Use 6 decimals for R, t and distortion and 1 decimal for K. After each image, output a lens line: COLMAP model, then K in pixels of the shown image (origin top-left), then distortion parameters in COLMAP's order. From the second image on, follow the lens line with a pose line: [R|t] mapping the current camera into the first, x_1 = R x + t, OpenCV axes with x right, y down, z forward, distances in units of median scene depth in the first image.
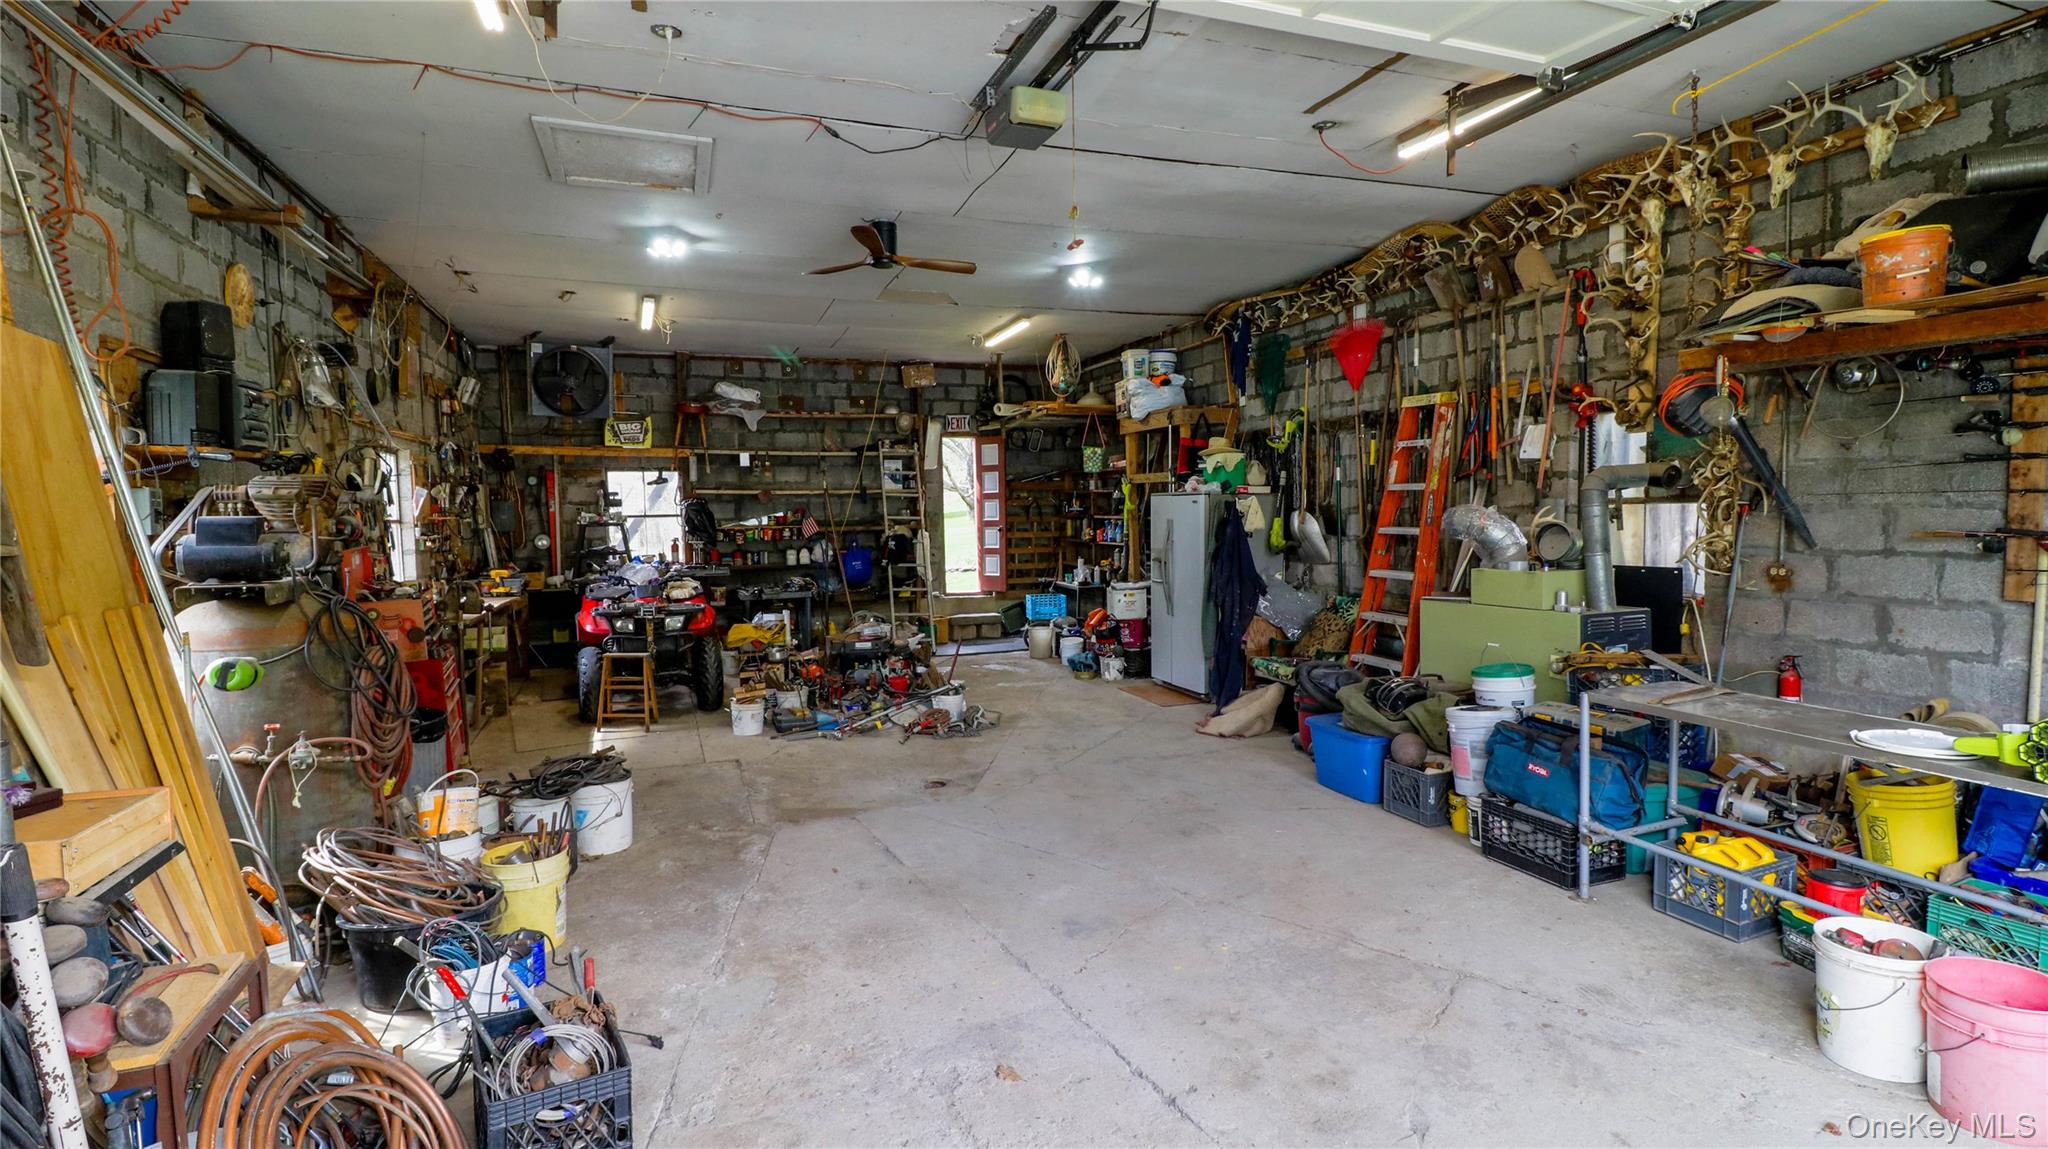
lens RADIAL K [[974.7, 0, 1018.0], [0, 974.7, 572.7], [0, 0, 1]] dist [0.002351, -0.016277]
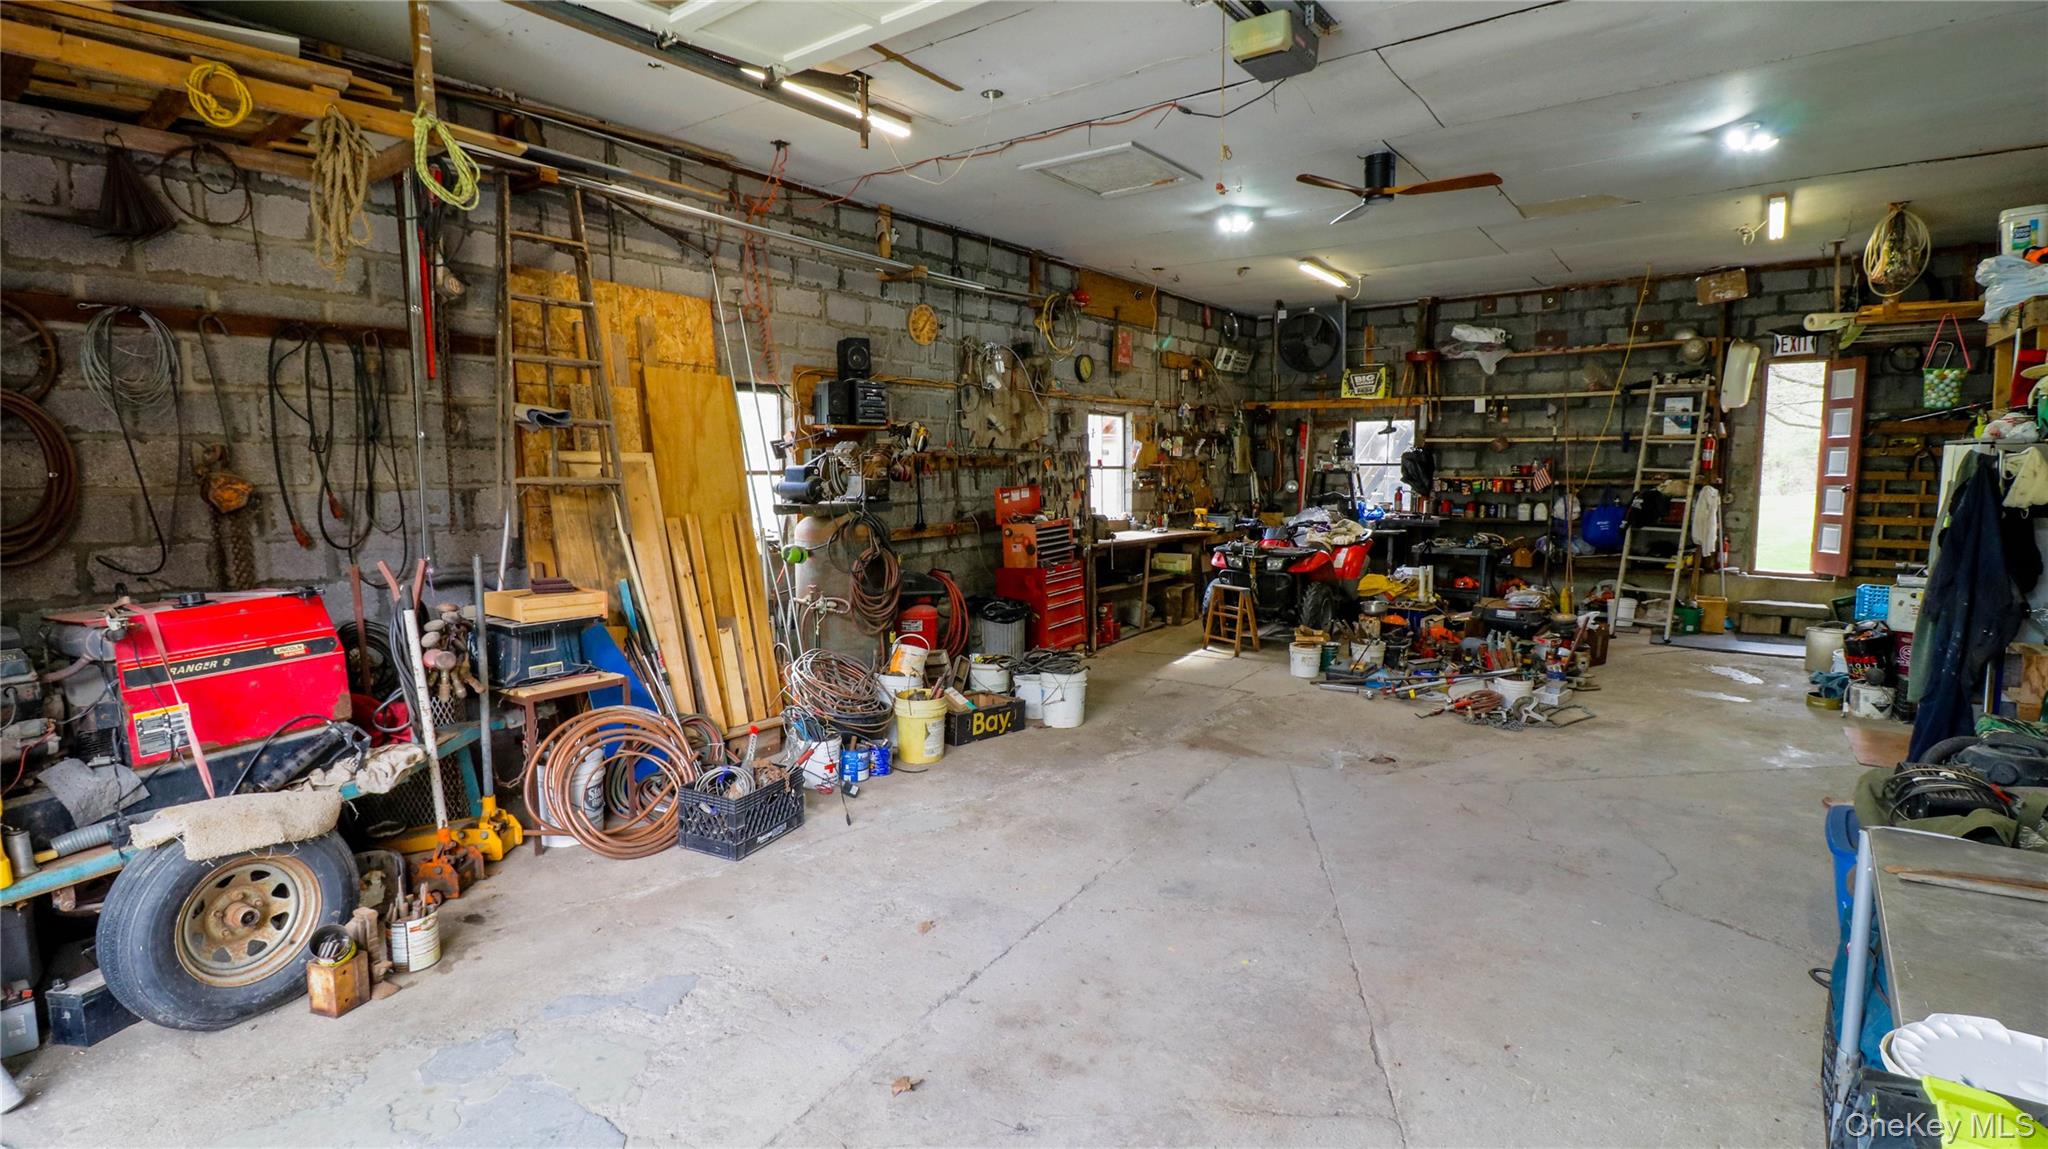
lens RADIAL K [[974.7, 0, 1018.0], [0, 974.7, 572.7], [0, 0, 1]] dist [0.002351, -0.016277]
pose [[0.527356, 0.106109, -0.842993, 0.309661], [-0.056358, 0.994355, 0.089904, -0.015687], [0.847773, 0.000098, 0.530359, 0.129859]]
